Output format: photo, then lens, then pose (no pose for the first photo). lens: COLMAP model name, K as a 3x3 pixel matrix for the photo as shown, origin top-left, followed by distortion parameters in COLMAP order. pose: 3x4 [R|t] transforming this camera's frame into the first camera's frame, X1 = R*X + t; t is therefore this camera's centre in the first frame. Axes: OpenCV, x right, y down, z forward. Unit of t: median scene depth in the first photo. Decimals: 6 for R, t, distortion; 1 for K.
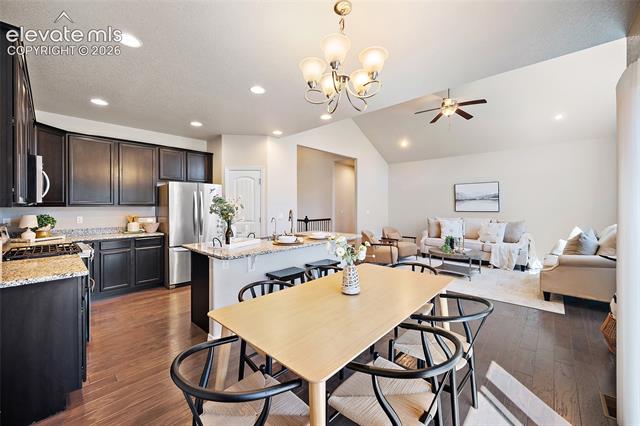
lens RADIAL K [[250.7, 0, 322.9], [0, 250.7, 205.4], [0, 0, 1]] dist [0.000786, 0.000251]
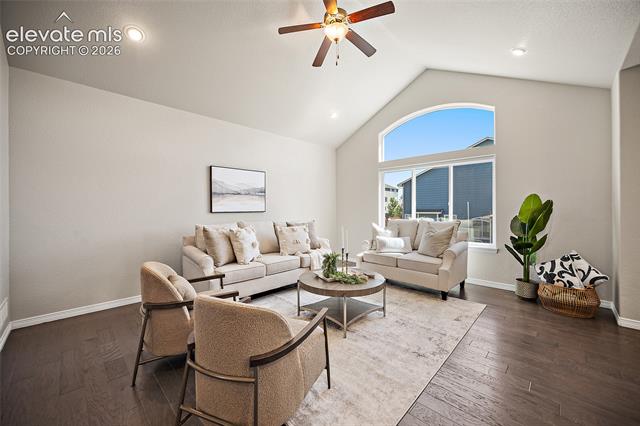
lens RADIAL K [[250.7, 0, 319.2], [0, 250.7, 210.2], [0, 0, 1]] dist [0.000786, 0.000251]
pose [[0.034801, -0.002246, 0.999392, -0.048132], [-0.000096, 0.999997, 0.002251, 0.018673], [-0.999394, -0.000174, 0.034800, 0.810488]]
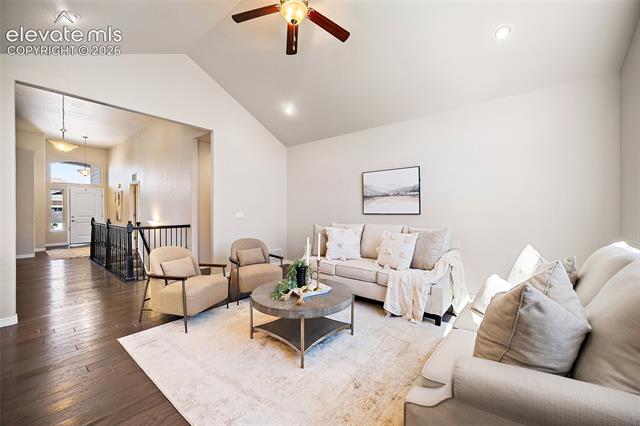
lens RADIAL K [[250.7, 0, 319.7], [0, 250.7, 210.8], [0, 0, 1]] dist [0.000786, 0.000251]
pose [[0.998161, 0.001777, 0.060593, 0.415232], [-0.002030, 0.999989, 0.004114, 0.014652], [-0.060585, -0.004229, 0.998154, 0.391248]]
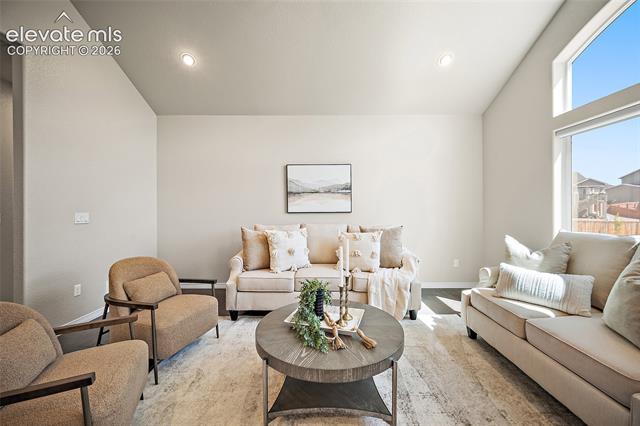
lens RADIAL K [[250.7, 0, 321.7], [0, 250.7, 209.7], [0, 0, 1]] dist [0.000786, 0.000251]
pose [[0.732729, 0.000428, 0.680521, 0.222484], [-0.002123, 0.999996, 0.001657, 0.017437], [-0.680518, -0.002659, 0.732727, 0.592192]]
